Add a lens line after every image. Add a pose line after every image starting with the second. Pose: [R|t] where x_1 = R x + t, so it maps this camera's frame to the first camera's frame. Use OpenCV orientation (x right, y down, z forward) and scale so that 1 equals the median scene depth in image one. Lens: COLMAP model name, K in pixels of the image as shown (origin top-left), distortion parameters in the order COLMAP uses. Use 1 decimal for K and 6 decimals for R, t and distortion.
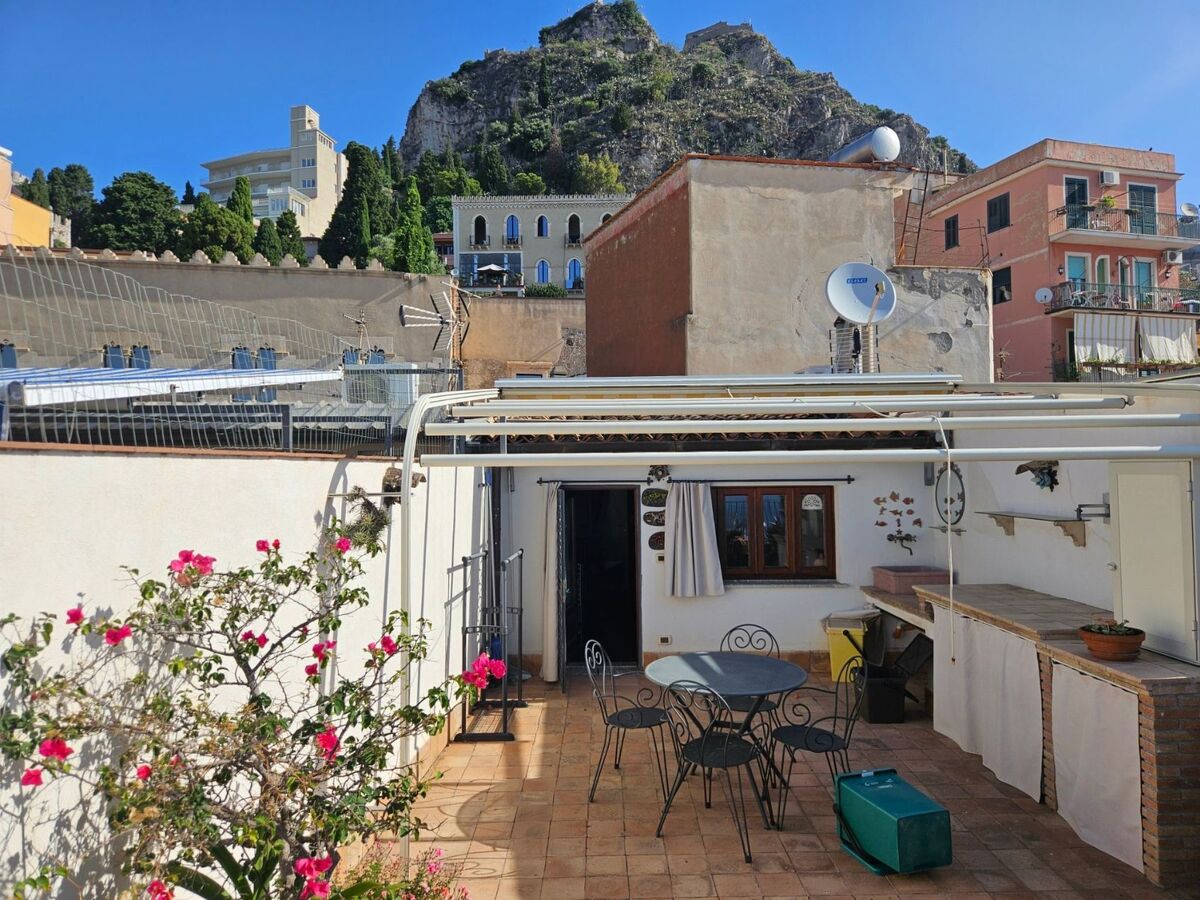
lens RADIAL K [[816.8, 0, 608.6], [0, 816.8, 473.7], [0, 0, 1]] dist [0.066423, -0.050991]
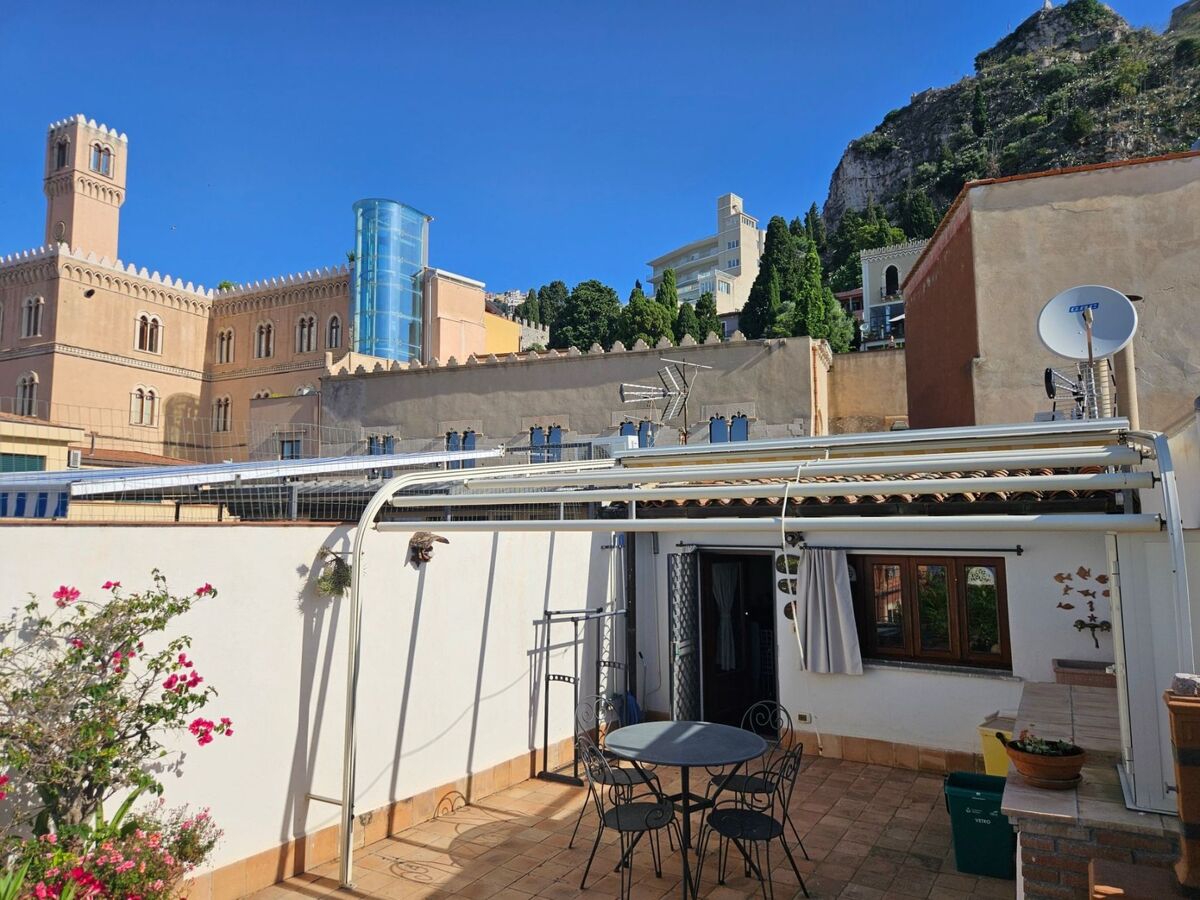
lens RADIAL K [[816.8, 0, 568.5], [0, 816.8, 476.4], [0, 0, 1]] dist [0.066423, -0.050991]
pose [[0.845386, -0.026757, -0.533486, 0.140244], [-0.010812, 0.997683, -0.067171, -0.002434], [0.534047, 0.062554, 0.843138, 0.017335]]
